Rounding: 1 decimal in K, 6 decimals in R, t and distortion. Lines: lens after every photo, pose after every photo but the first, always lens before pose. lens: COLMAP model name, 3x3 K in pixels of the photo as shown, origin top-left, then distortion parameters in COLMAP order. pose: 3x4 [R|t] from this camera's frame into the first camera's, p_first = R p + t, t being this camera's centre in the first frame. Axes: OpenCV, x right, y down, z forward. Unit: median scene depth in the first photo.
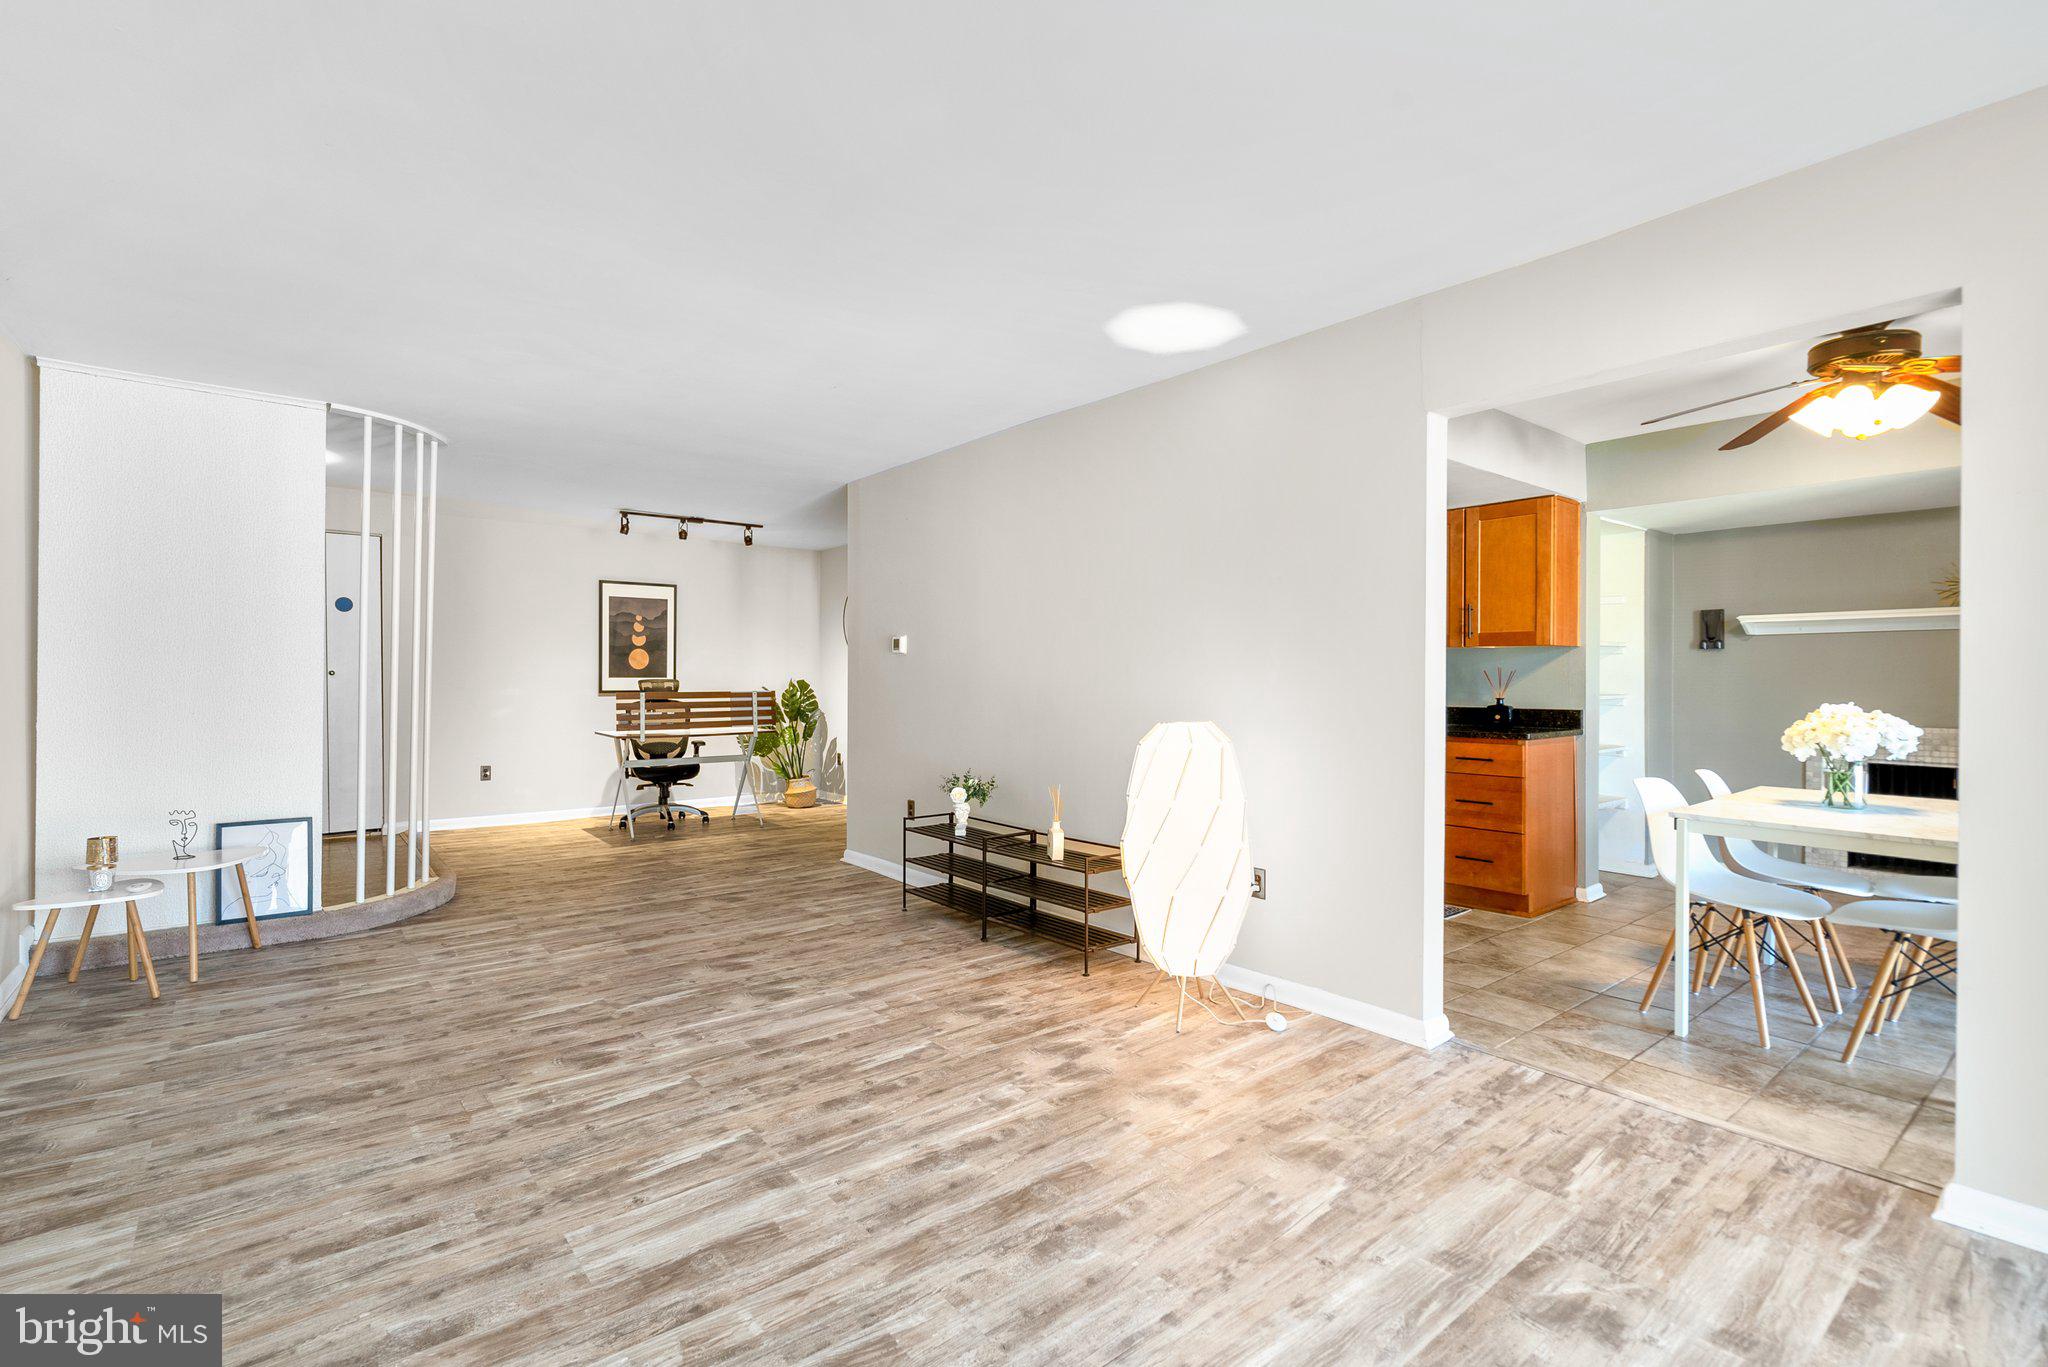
lens RADIAL K [[946.6, 0, 1013.4], [0, 946.6, 680.9], [0, 0, 1]] dist [-0.001716, 0.000594]
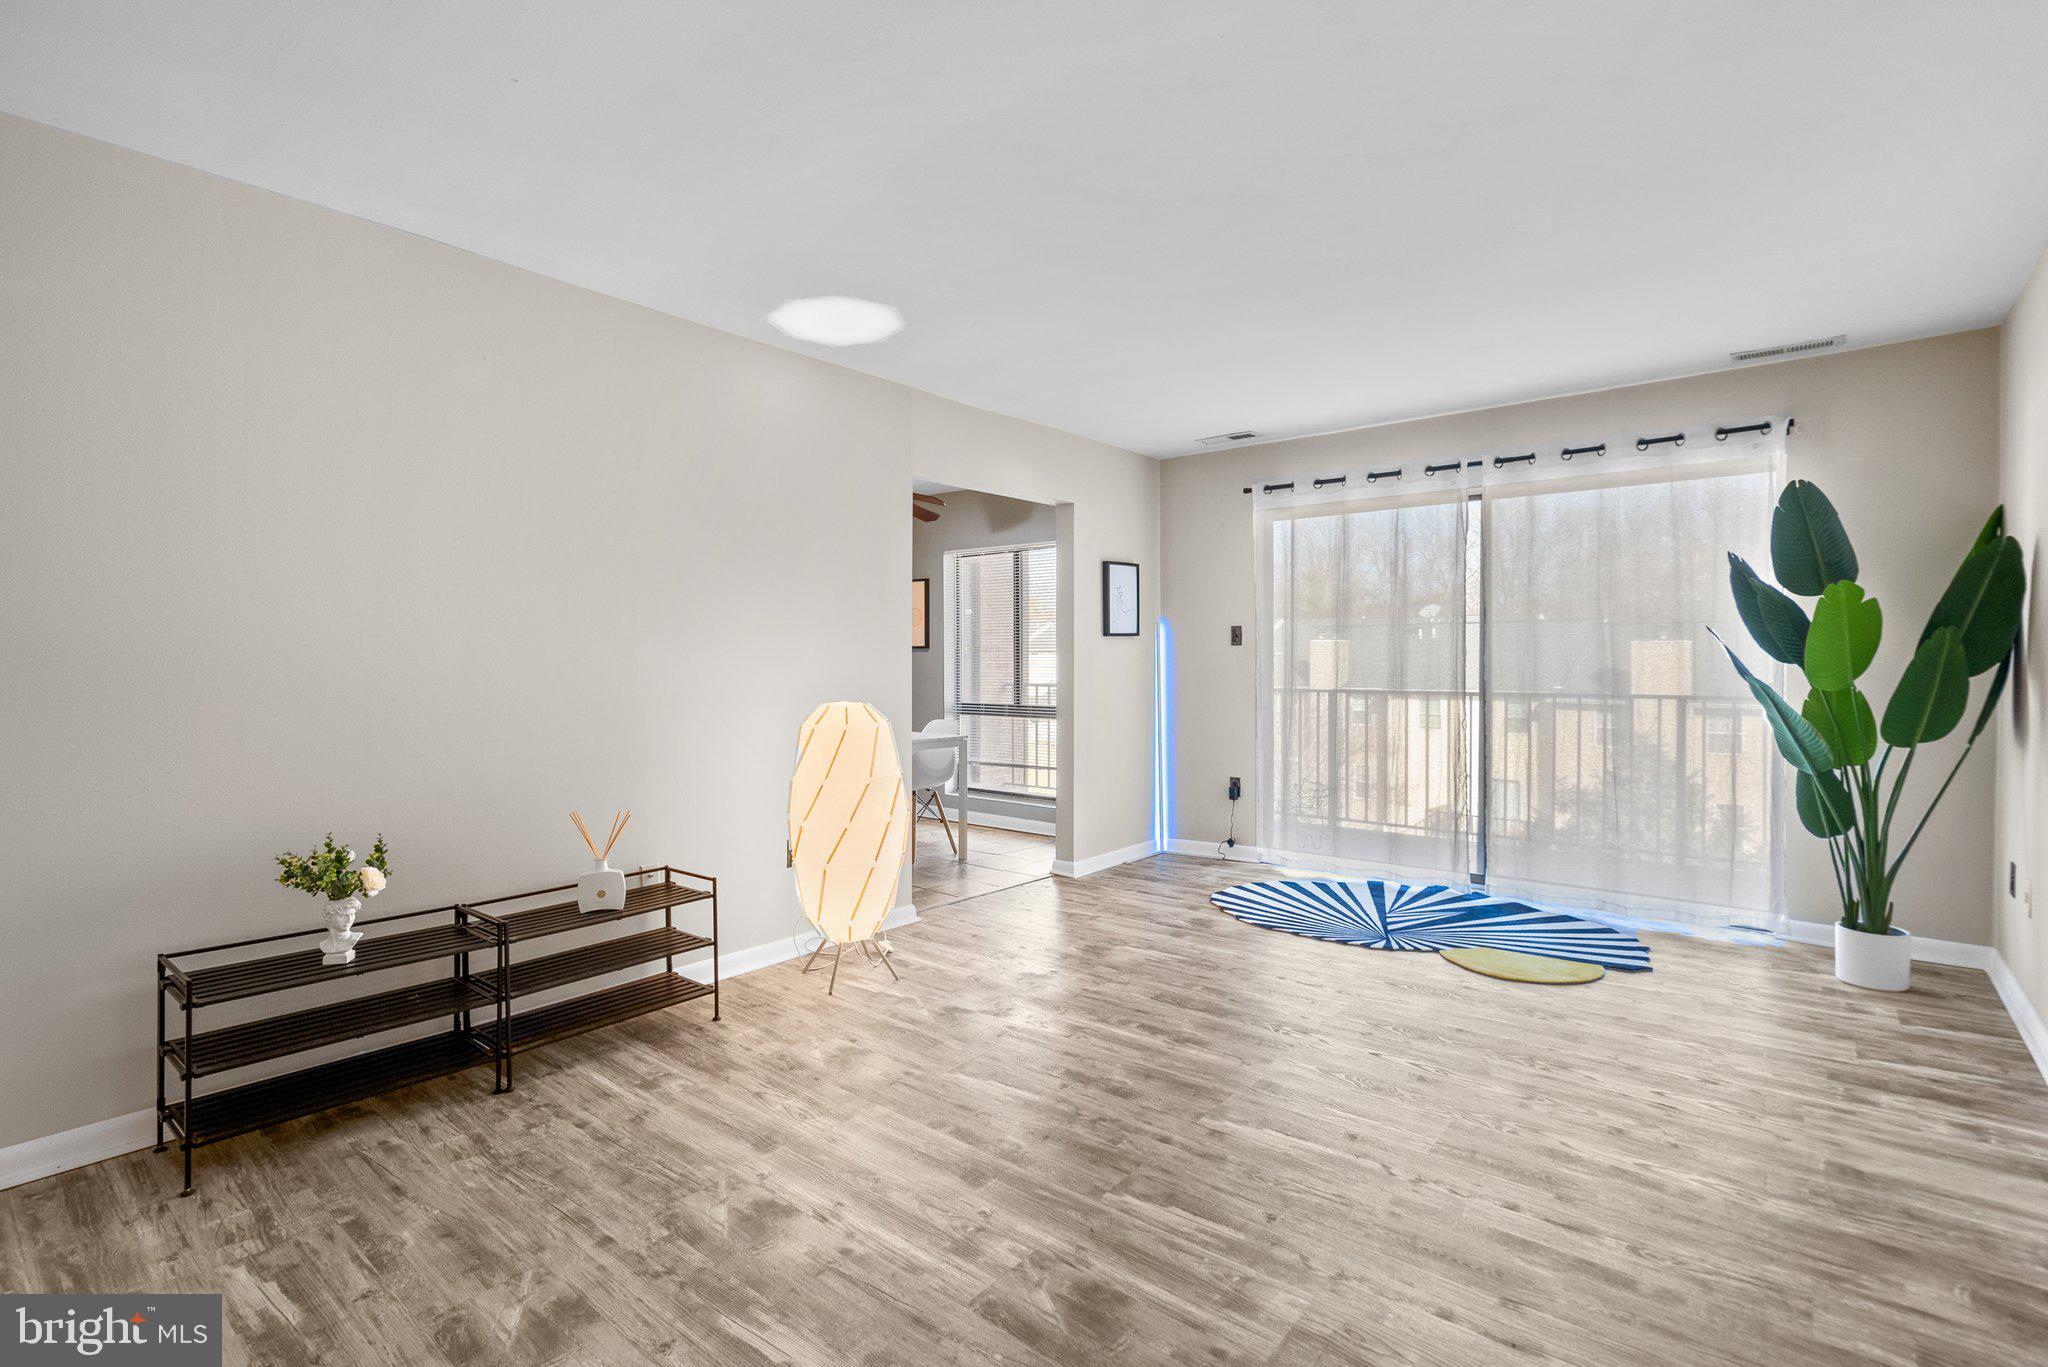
lens RADIAL K [[956.6, 0, 1017.6], [0, 956.6, 660.4], [0, 0, 1]] dist [-0.000106, 0.000242]
pose [[-0.203541, 0.000025, 0.979066, -0.959592], [0.003053, 0.999995, 0.000609, -0.003059], [-0.979062, 0.003113, -0.203540, 1.098334]]
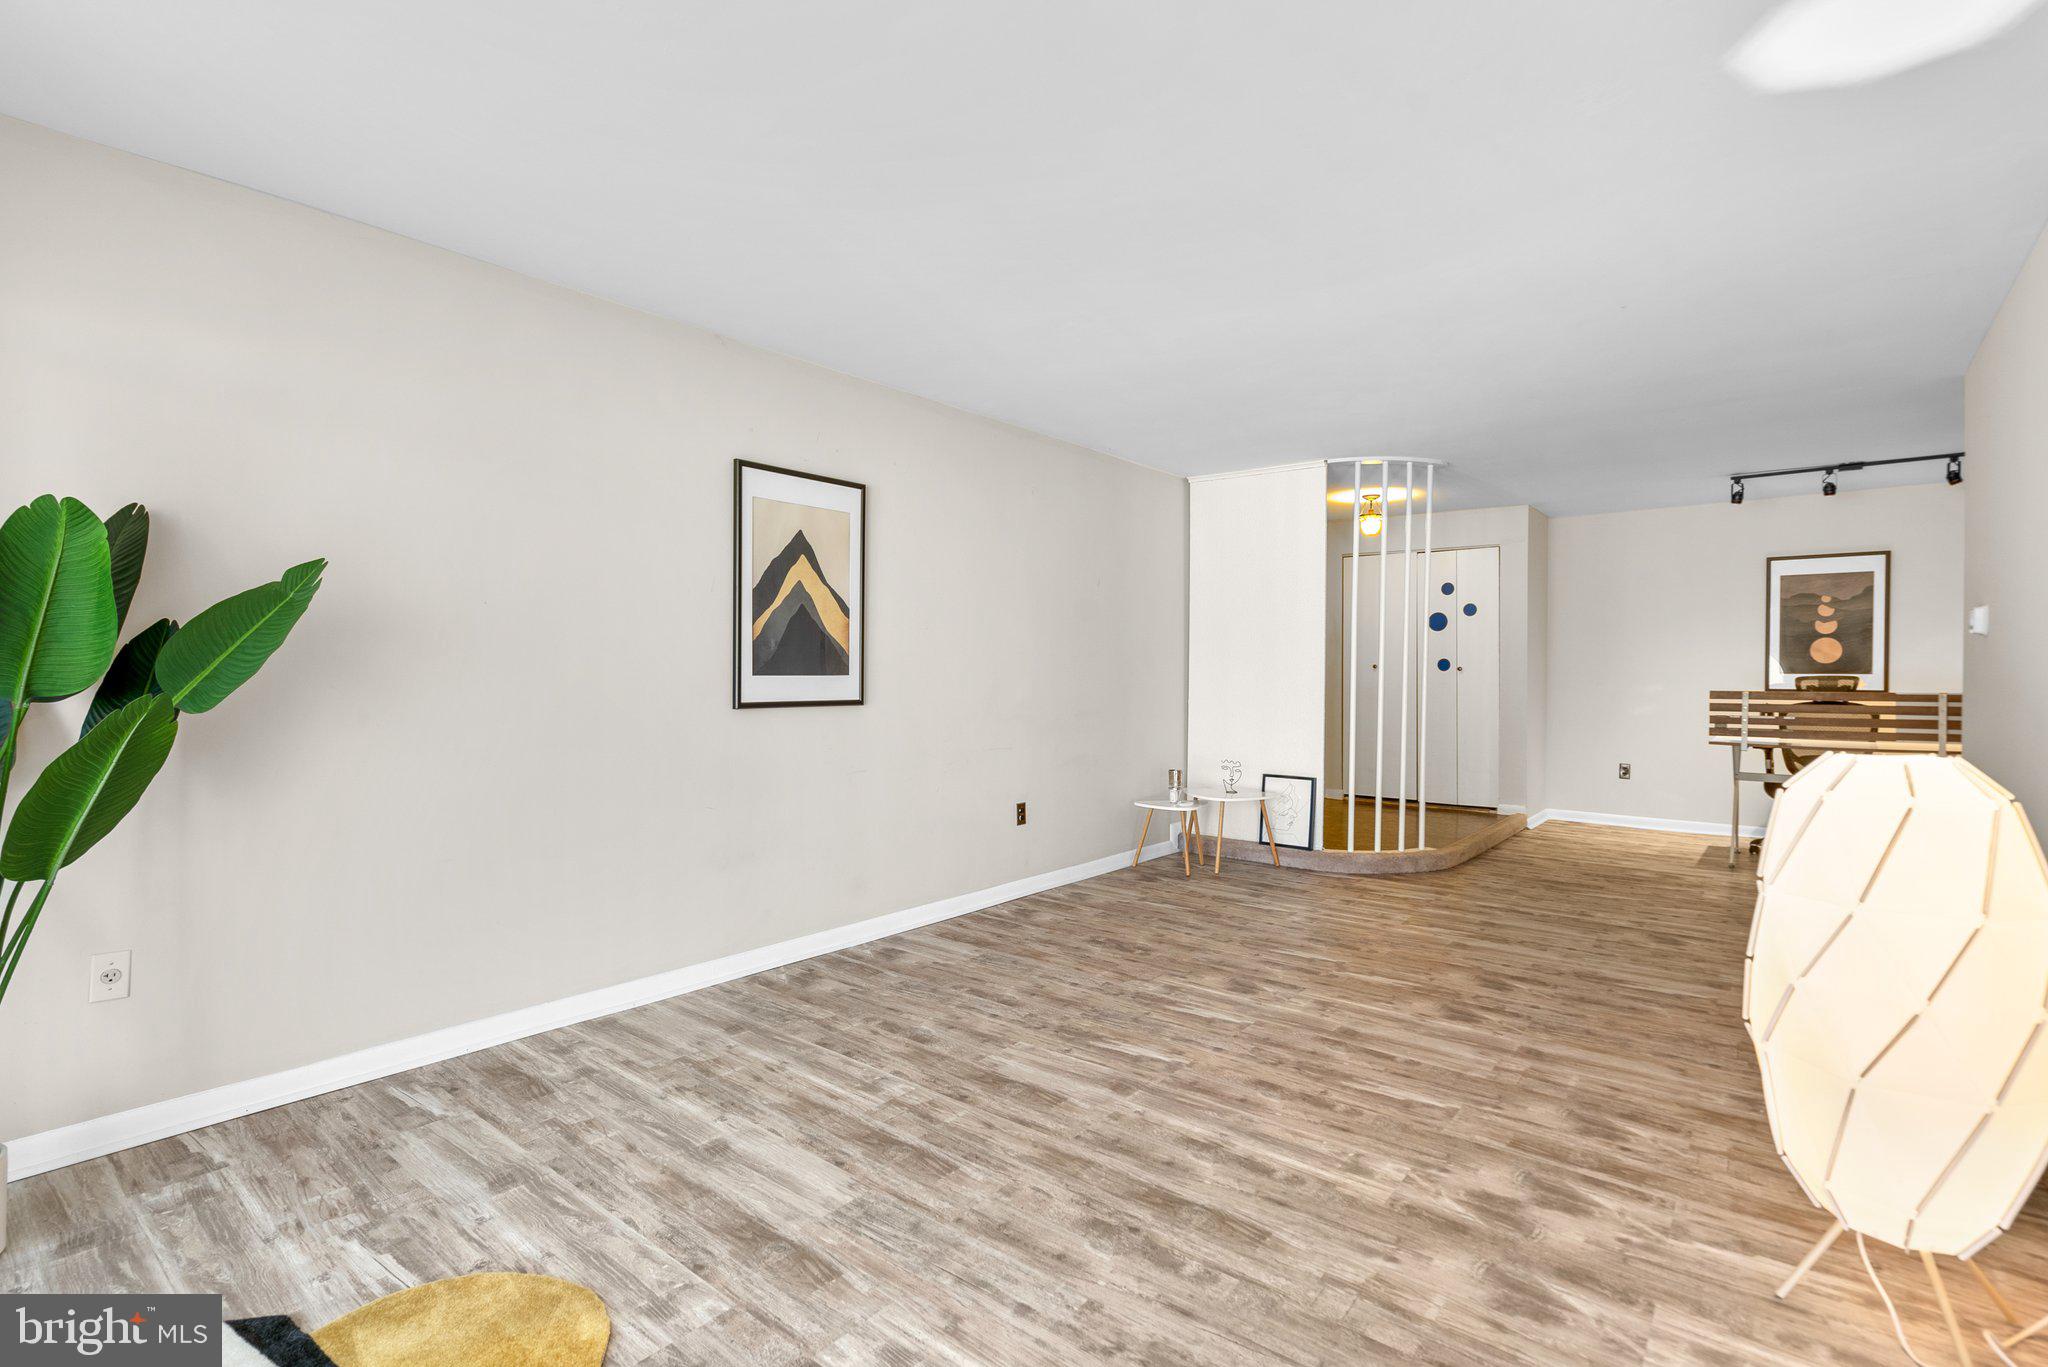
lens RADIAL K [[946.6, 0, 1013.4], [0, 946.6, 680.9], [0, 0, 1]] dist [-0.001716, 0.000594]
pose [[0.201765, 0.007965, -0.979402, 0.636860], [-0.005489, 0.999960, 0.007001, 0.001923], [0.979419, 0.003964, 0.201801, 0.439633]]
